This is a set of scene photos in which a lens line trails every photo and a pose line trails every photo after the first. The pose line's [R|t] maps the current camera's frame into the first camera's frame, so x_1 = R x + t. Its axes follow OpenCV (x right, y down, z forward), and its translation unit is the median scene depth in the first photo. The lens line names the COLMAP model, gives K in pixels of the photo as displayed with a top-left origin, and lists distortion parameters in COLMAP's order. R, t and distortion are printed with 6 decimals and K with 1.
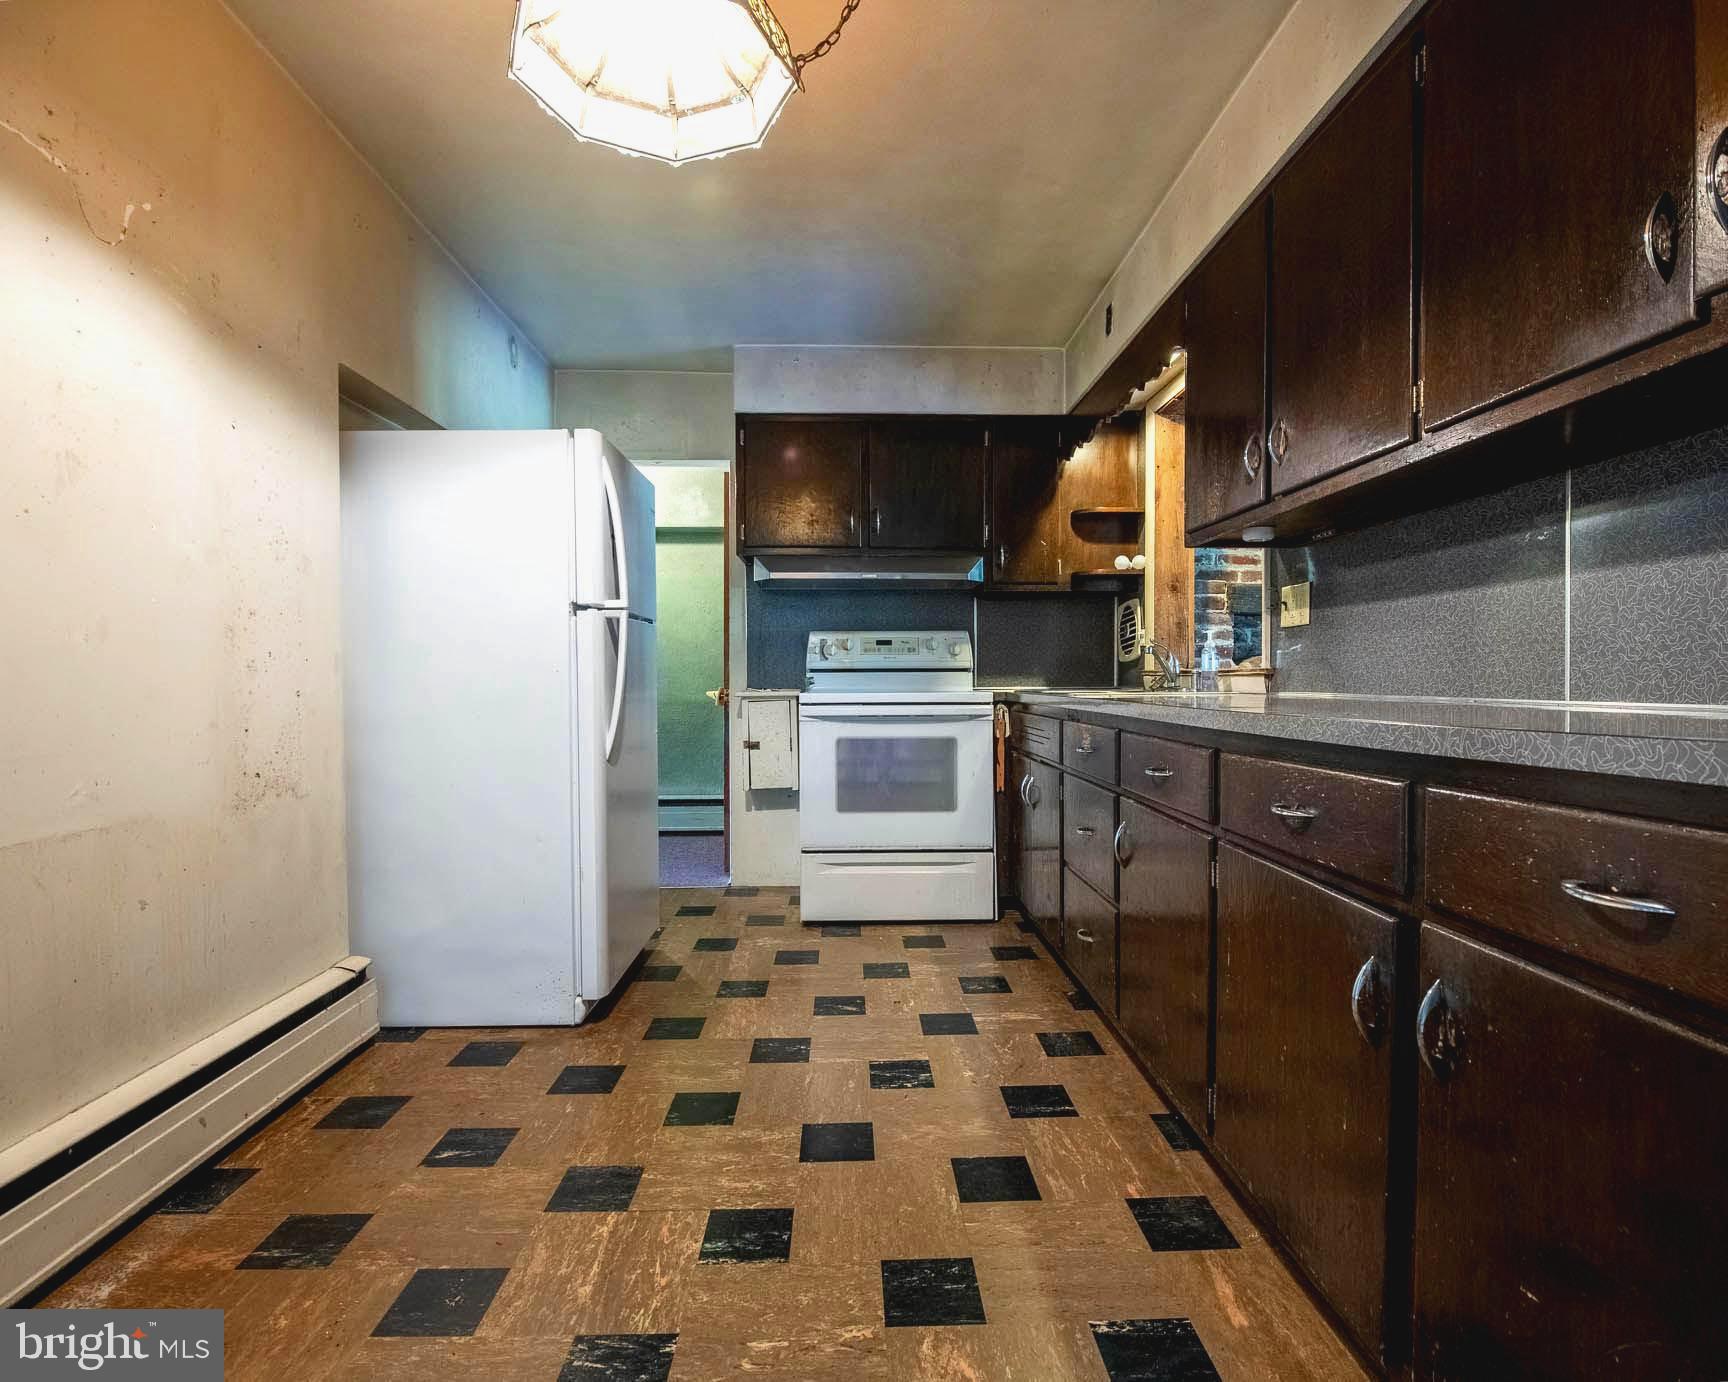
lens RADIAL K [[861.0, 0, 867.6], [0, 861.0, 688.8], [0, 0, 1]] dist [-0.014232, -0.003917]
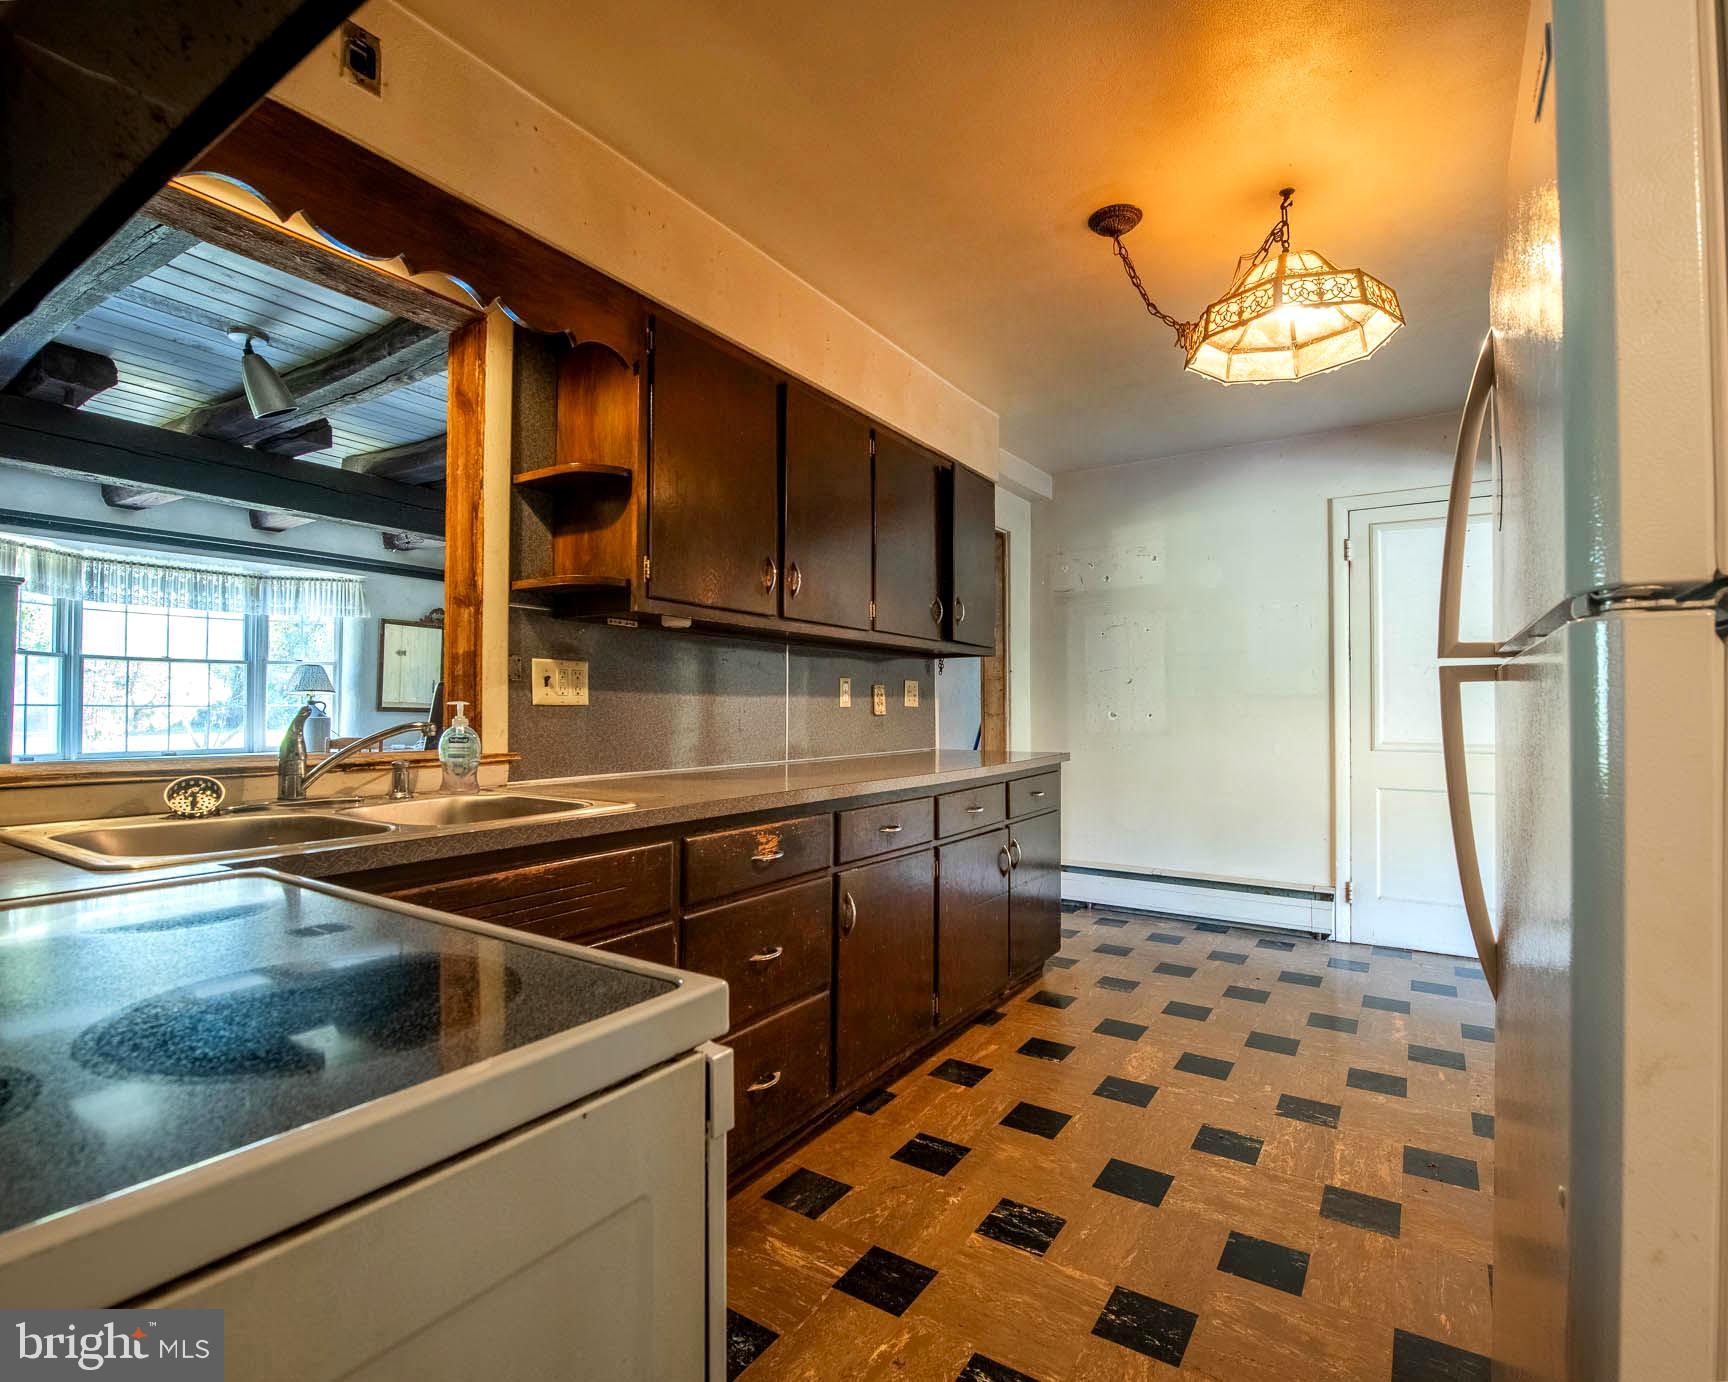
lens RADIAL K [[861.0, 0, 862.0], [0, 861.0, 699.6], [0, 0, 1]] dist [-0.014232, -0.003917]
pose [[-0.822012, 0.009007, 0.569399, -0.369573], [0.007381, 0.999959, -0.005162, -0.093158], [-0.569423, -0.000041, -0.822045, 2.033912]]
